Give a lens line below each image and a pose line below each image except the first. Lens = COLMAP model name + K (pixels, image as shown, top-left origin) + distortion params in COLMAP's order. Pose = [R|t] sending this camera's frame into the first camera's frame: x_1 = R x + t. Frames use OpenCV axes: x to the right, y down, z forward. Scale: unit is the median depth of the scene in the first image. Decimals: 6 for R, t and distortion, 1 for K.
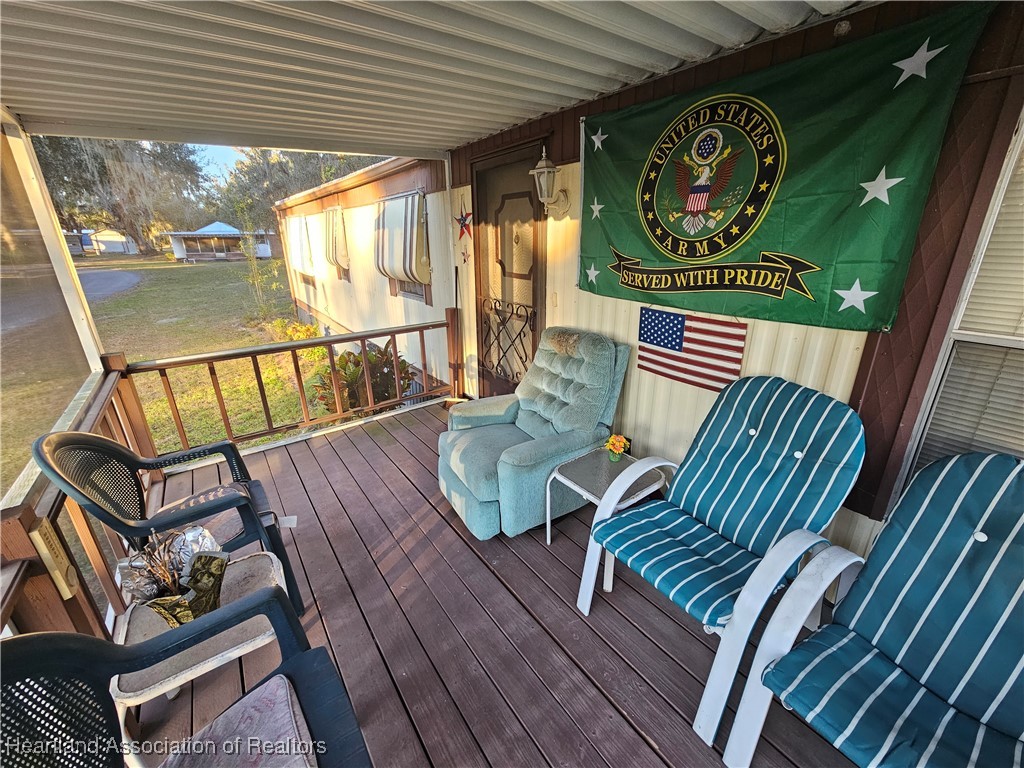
lens RADIAL K [[415.1, 0, 508.7], [0, 415.1, 384.8], [0, 0, 1]] dist [0.004745, -0.000229]
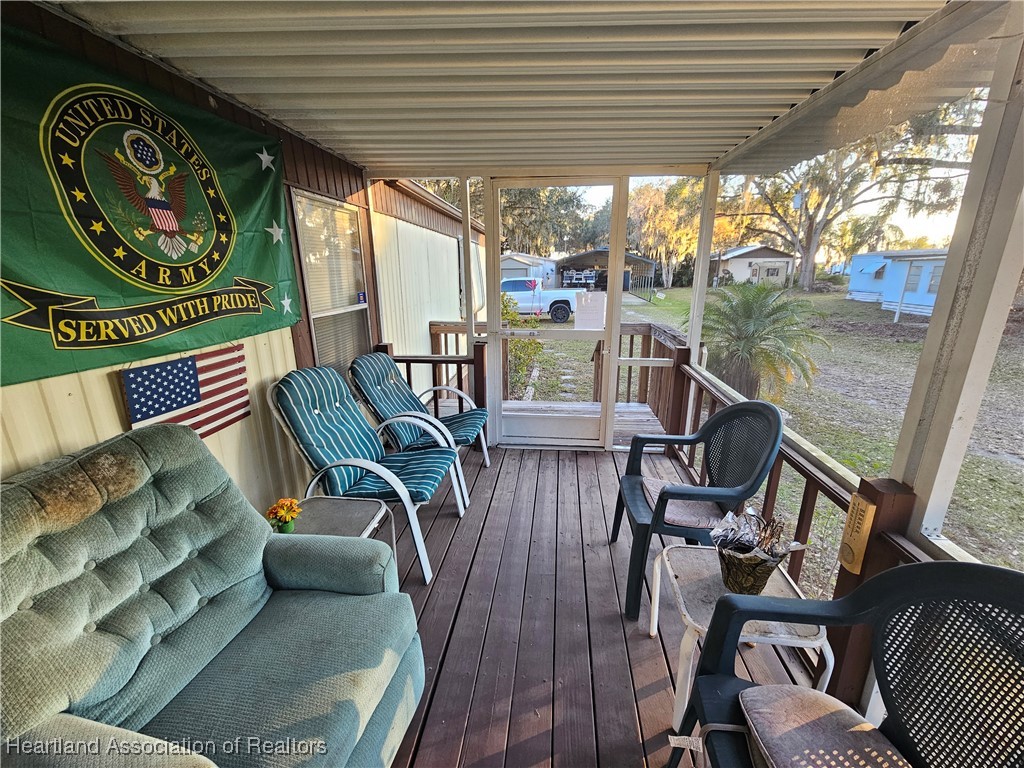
lens RADIAL K [[415.1, 0, 511.6], [0, 415.1, 383.4], [0, 0, 1]] dist [0.004745, -0.000229]
pose [[-0.730173, -0.164595, 0.663141, -0.620775], [0.247742, 0.840728, 0.481456, -0.386063], [-0.636767, 0.515834, -0.573100, 1.173741]]
